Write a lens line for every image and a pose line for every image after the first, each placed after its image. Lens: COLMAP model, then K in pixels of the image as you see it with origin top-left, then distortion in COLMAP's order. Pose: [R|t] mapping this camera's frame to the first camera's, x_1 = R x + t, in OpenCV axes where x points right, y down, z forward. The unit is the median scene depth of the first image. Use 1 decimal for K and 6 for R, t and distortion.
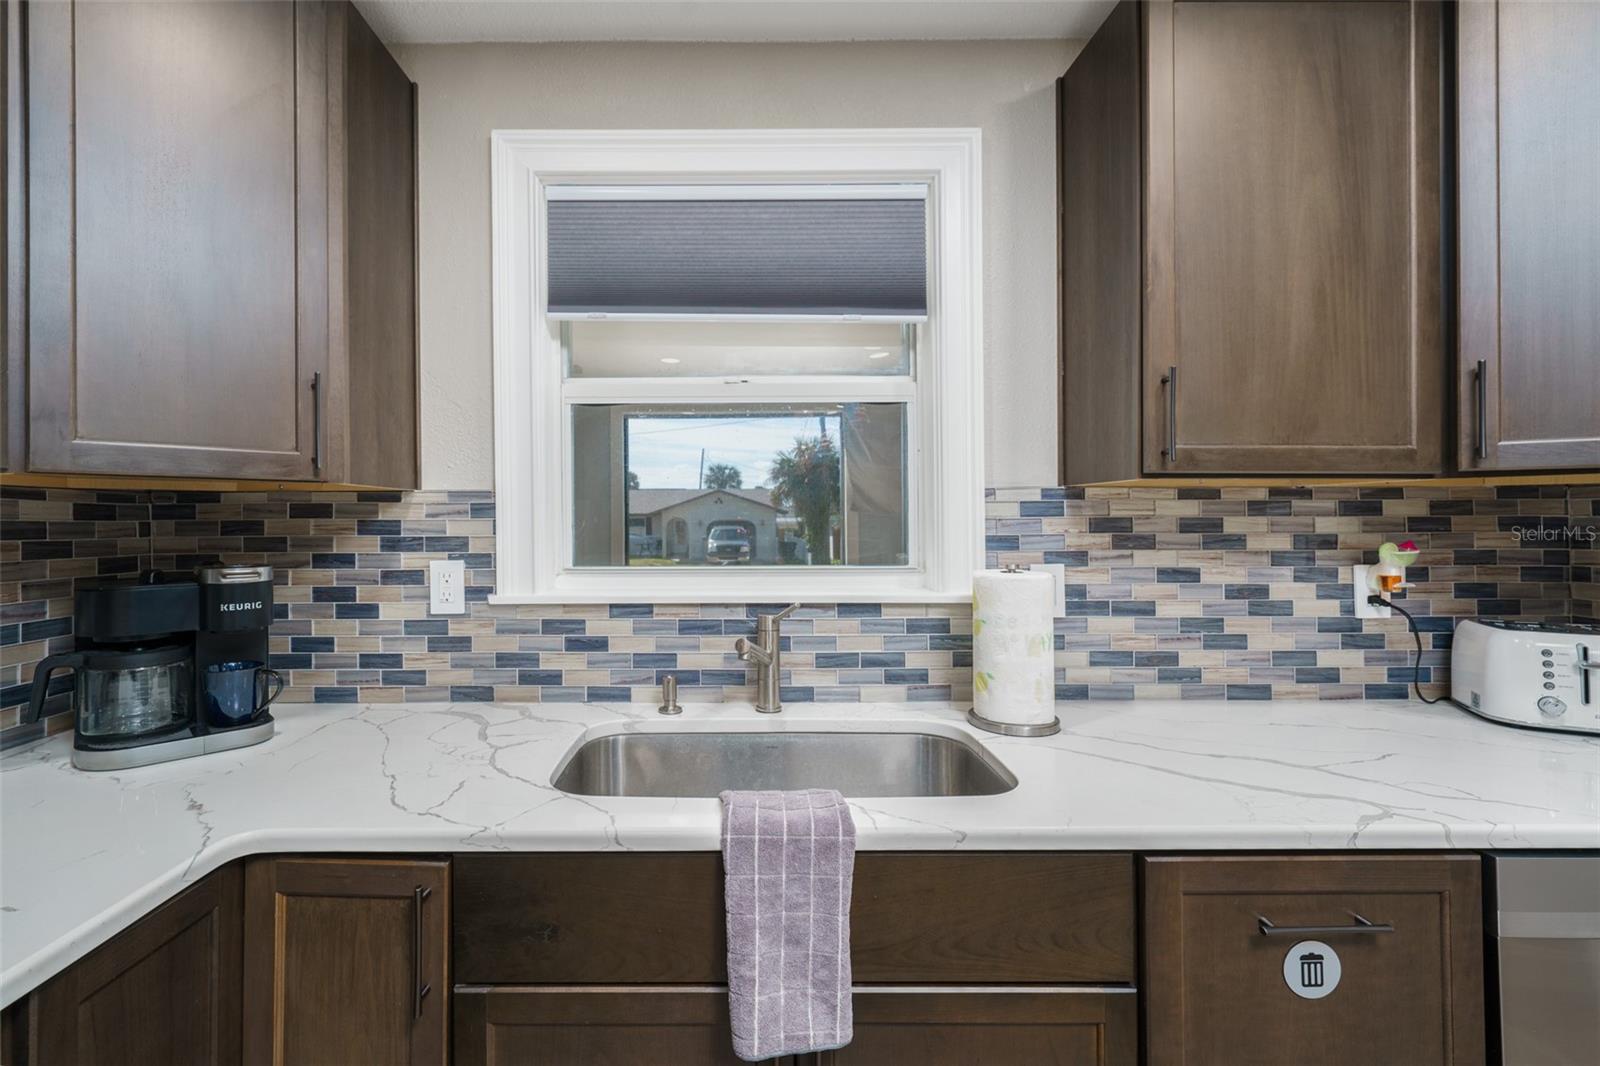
lens RADIAL K [[689.4, 0, 729.5], [0, 689.4, 515.9], [0, 0, 1]] dist [0.000849, 0.000035]
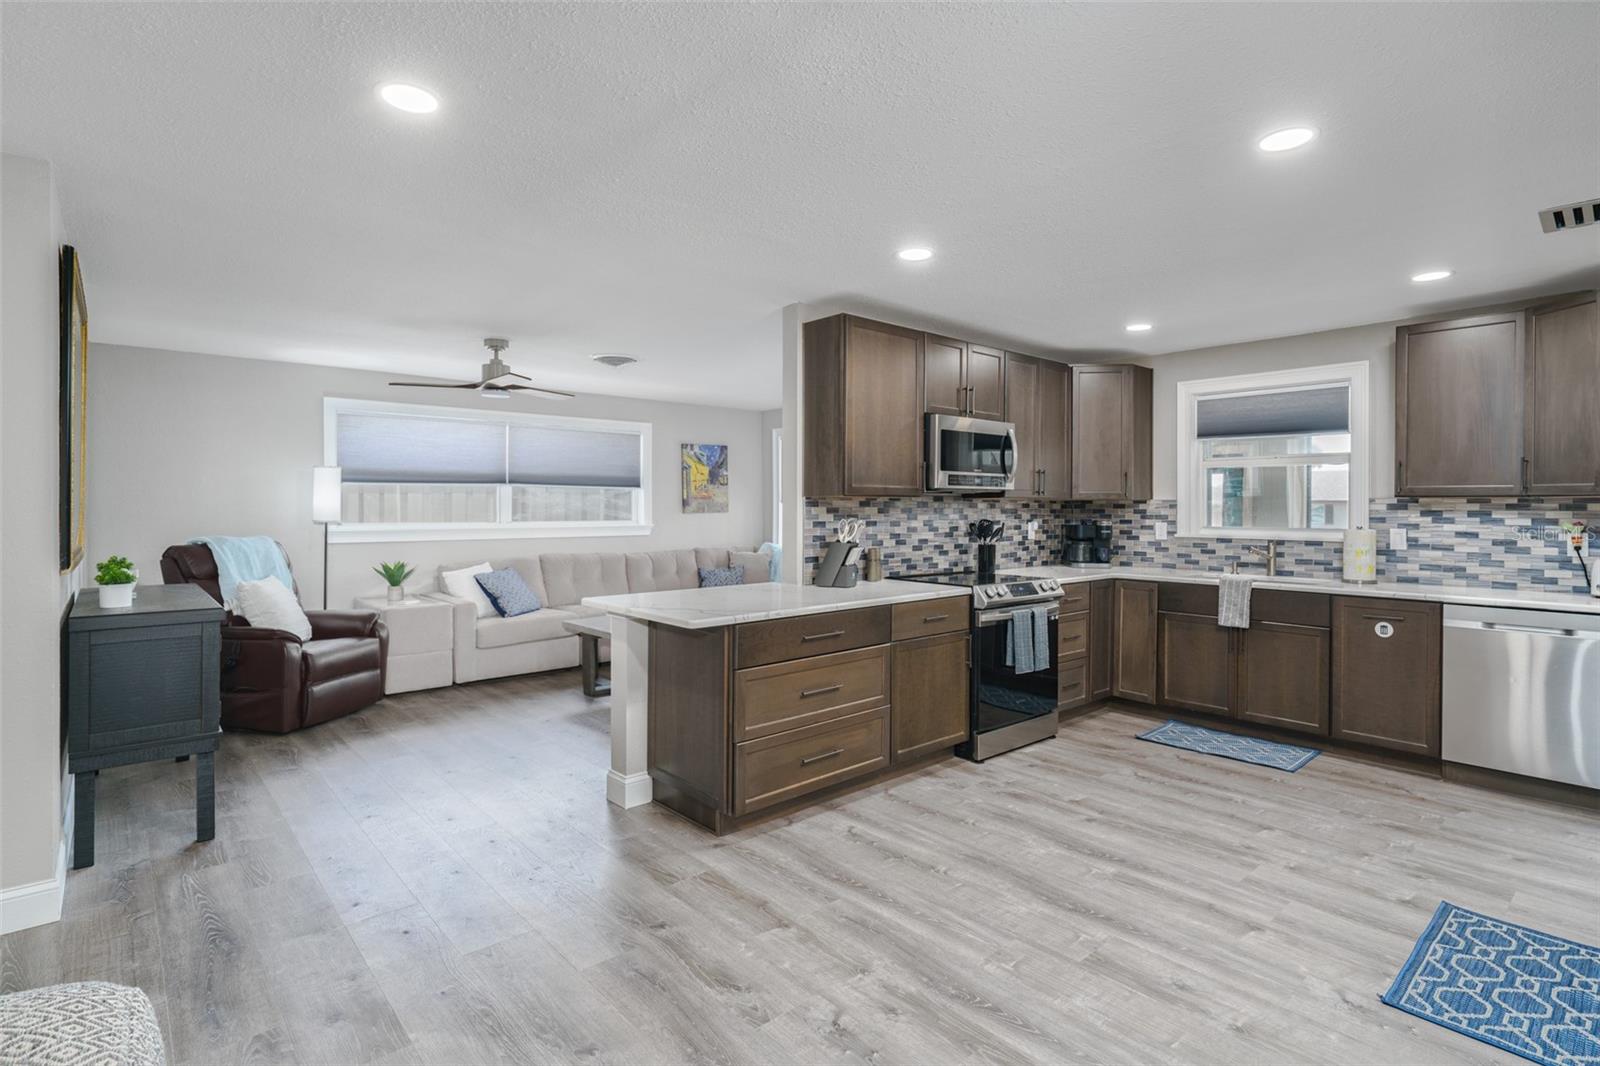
lens RADIAL K [[793.5, 0, 801.9], [0, 793.5, 508.8], [0, 0, 1]] dist [0.002122, 0.000492]
pose [[0.665075, 0.007553, -0.746739, 1.182668], [-0.000032, 0.999949, 0.010086, -0.032650], [0.746777, -0.006684, 0.665041, -2.583442]]
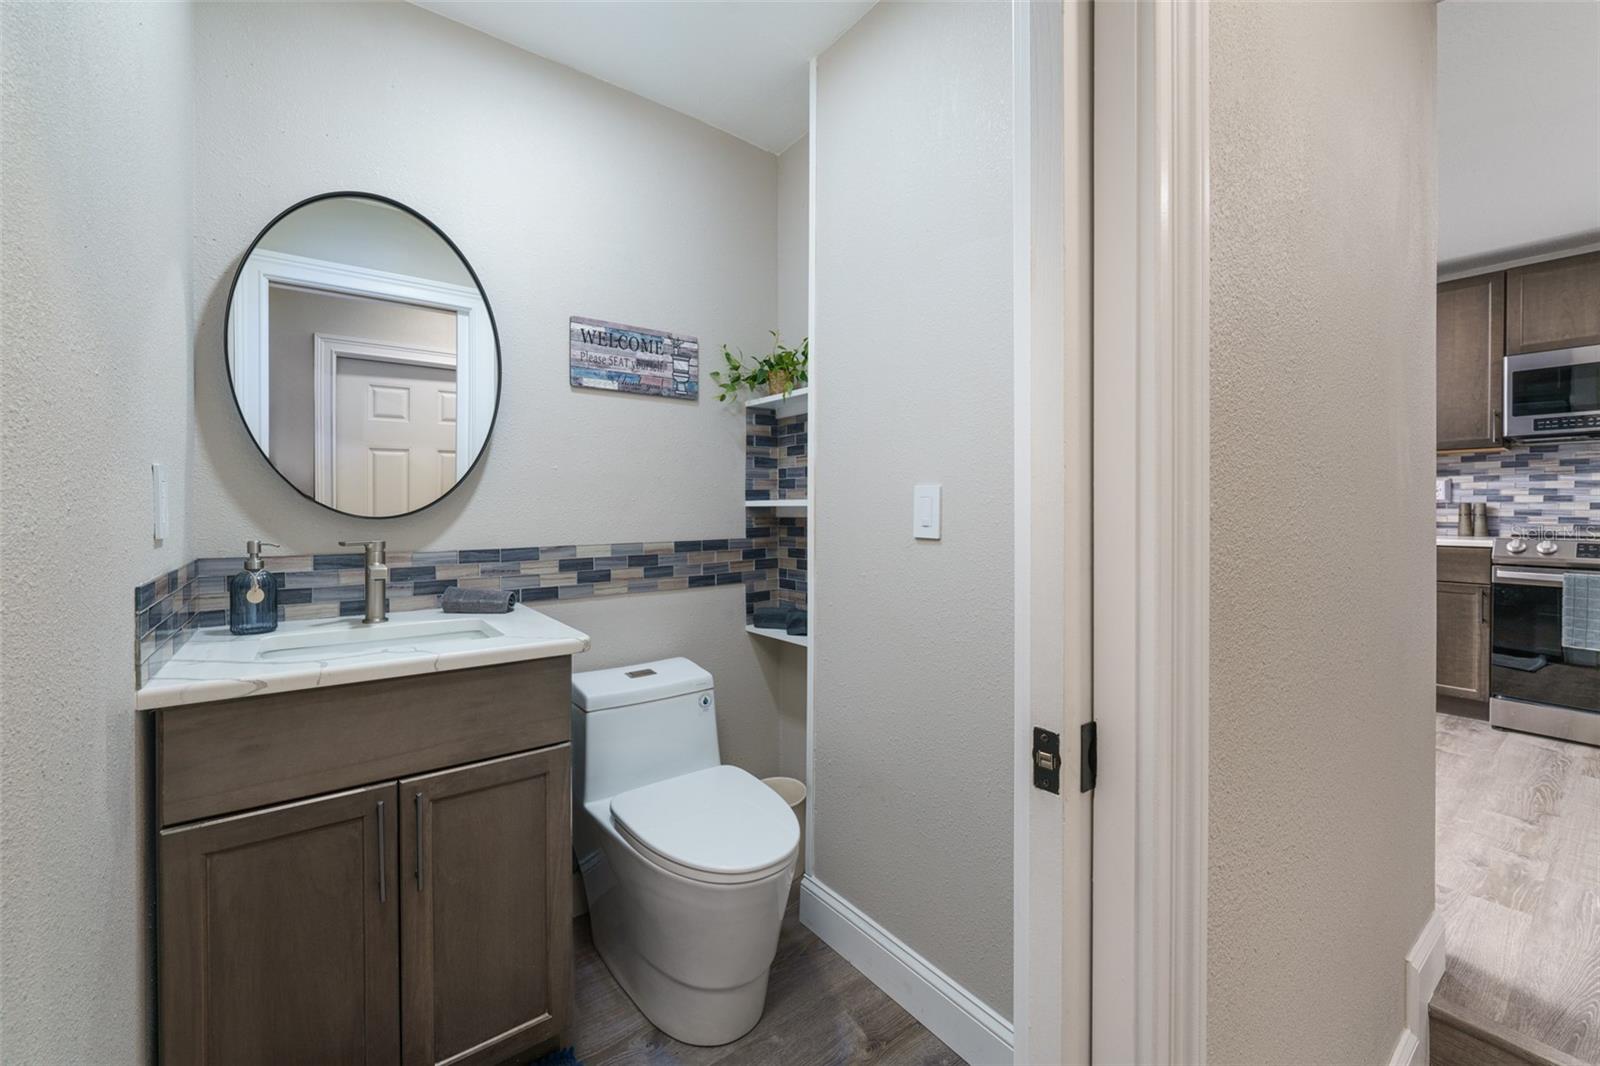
lens RADIAL K [[644.0, 0, 771.3], [0, 644.0, 512.0], [0, 0, 1]] dist [-0.001653, -0.000303]
pose [[-0.809690, 0.006443, -0.586822, 2.601937], [0.005897, 0.999979, 0.002842, 0.150888], [0.586828, -0.001160, -0.809711, -0.073035]]
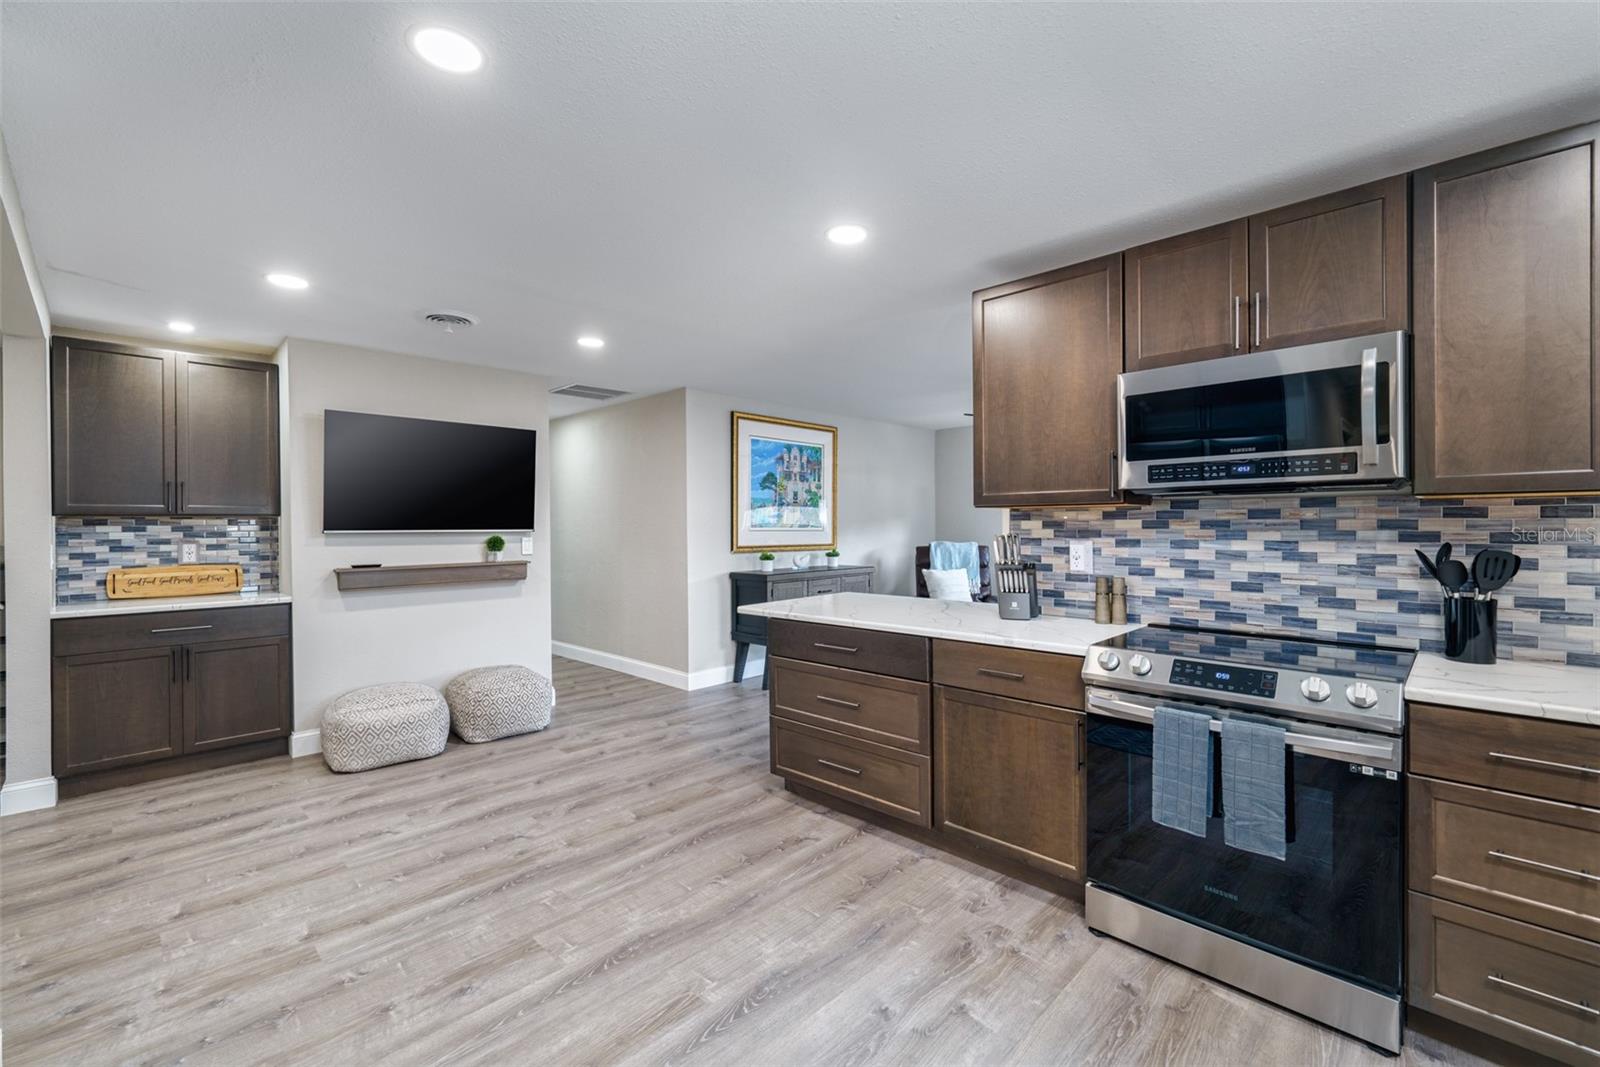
lens RADIAL K [[679.6, 0, 793.6], [0, 679.6, 525.3], [0, 0, 1]] dist [0.000030, -0.000016]
pose [[-0.702260, 0.010218, -0.711847, 1.029807], [0.014331, 0.999897, 0.000215, -0.006630], [0.711776, -0.010050, -0.702335, 0.190953]]
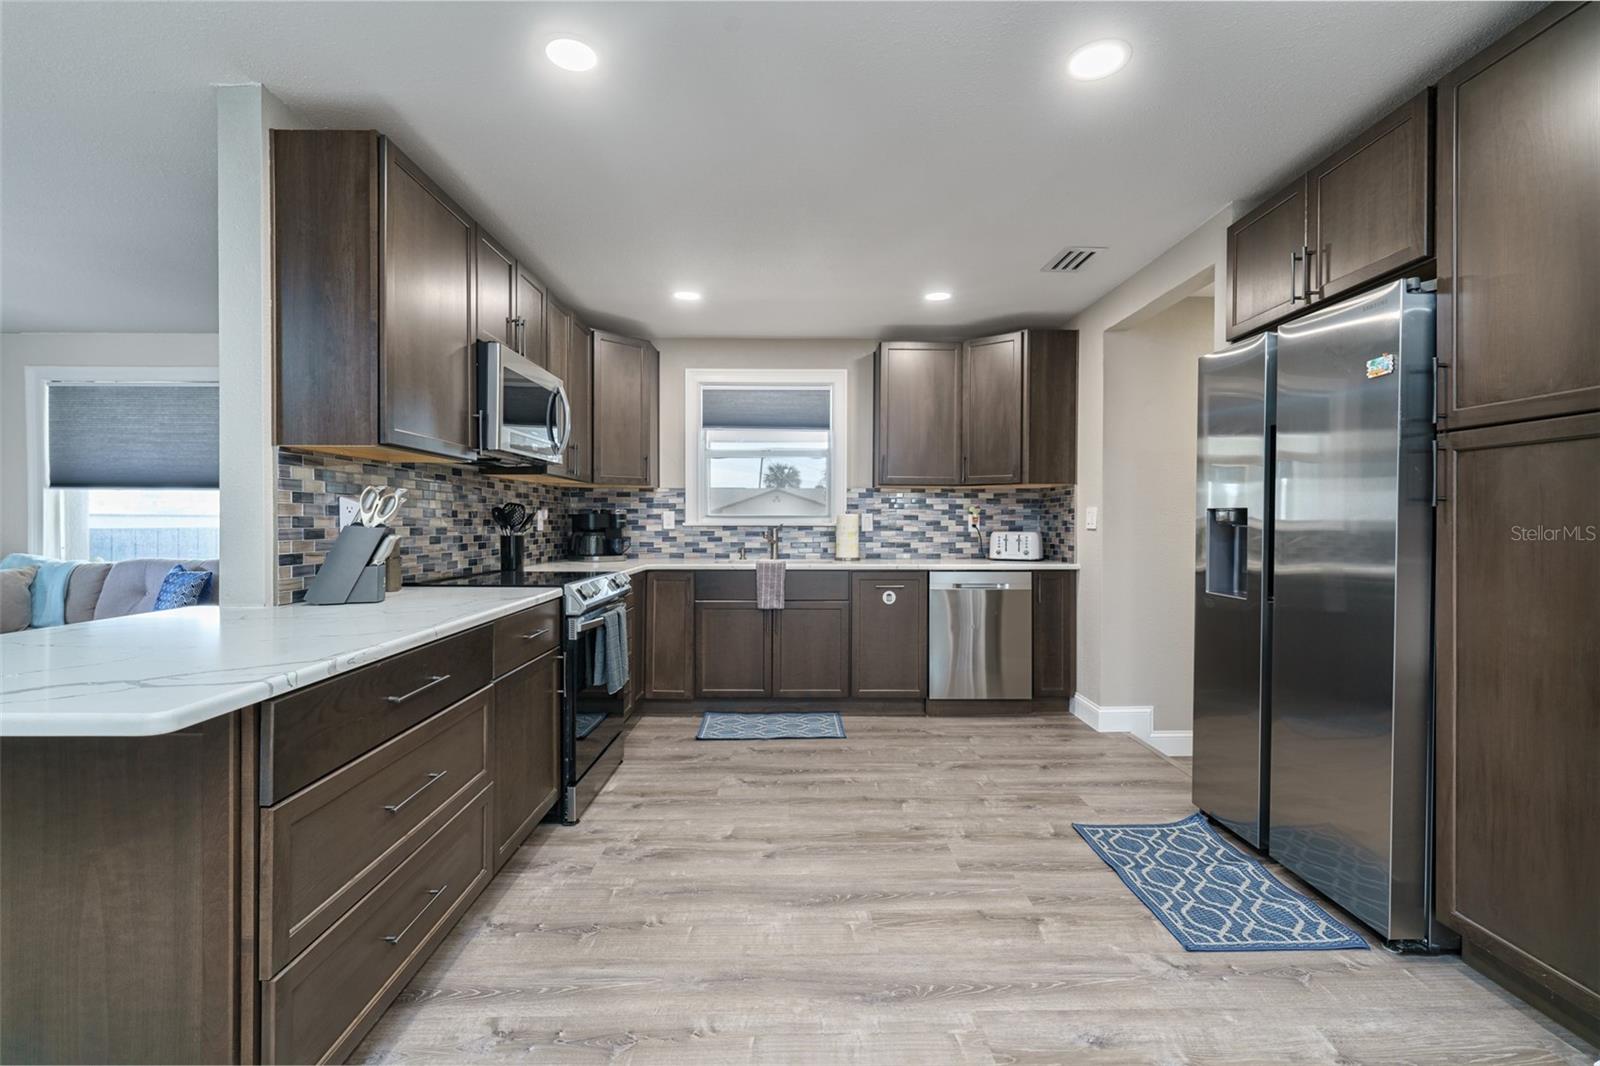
lens RADIAL K [[717.0, 0, 805.1], [0, 717.0, 526.2], [0, 0, 1]] dist [0.001060, -0.000059]
pose [[0.999806, 0.004953, 0.019050, 0.127694], [-0.005229, 0.999882, 0.014474, 0.081204], [-0.018976, -0.014571, 0.999714, -2.147037]]
